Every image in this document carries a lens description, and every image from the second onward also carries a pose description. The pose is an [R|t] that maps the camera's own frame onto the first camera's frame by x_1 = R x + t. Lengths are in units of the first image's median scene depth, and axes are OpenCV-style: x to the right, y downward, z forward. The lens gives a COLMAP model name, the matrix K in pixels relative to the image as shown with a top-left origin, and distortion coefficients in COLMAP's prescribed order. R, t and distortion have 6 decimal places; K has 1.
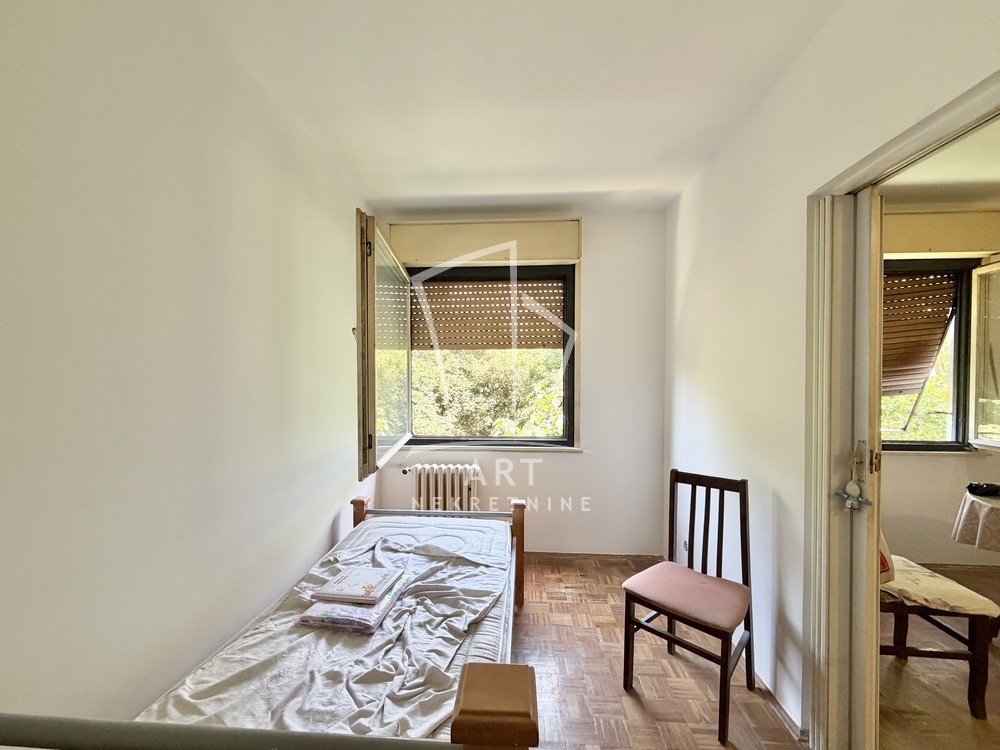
lens RADIAL K [[397.9, 0, 515.7], [0, 397.9, 392.5], [0, 0, 1]] dist [-0.005073, 0.000623]
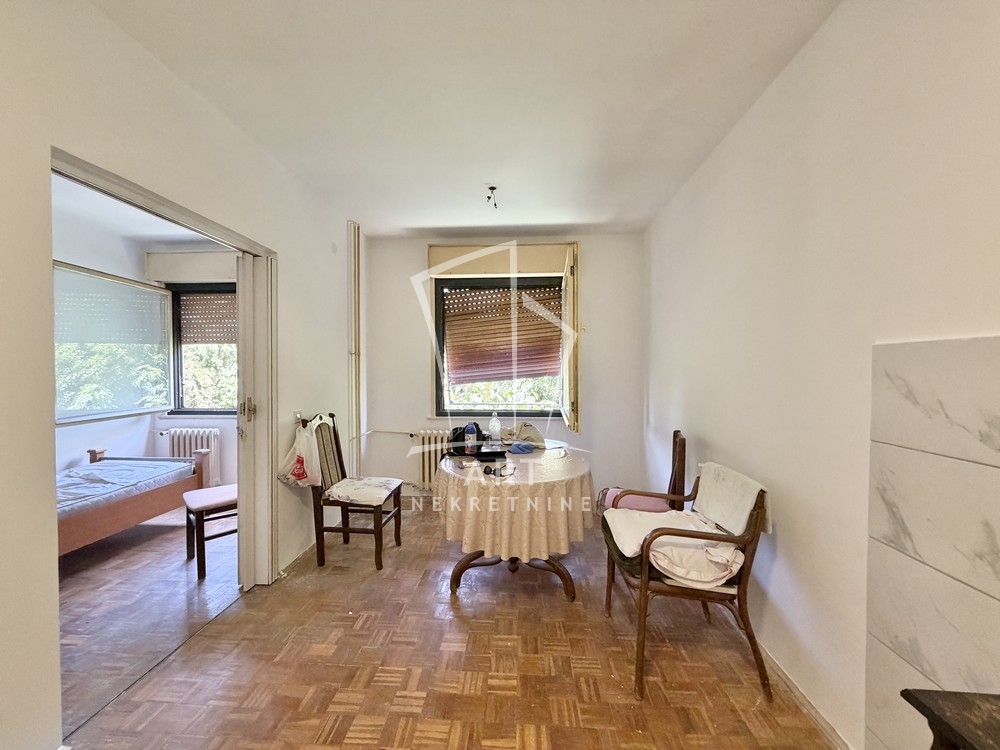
lens RADIAL K [[397.9, 0, 499.1], [0, 397.9, 375.7], [0, 0, 1]] dist [-0.005073, 0.000623]
pose [[0.999964, -0.003694, 0.007691, 0.856930], [0.003738, 0.999977, -0.005734, 0.011244], [-0.007670, 0.005762, 0.999954, -0.355391]]
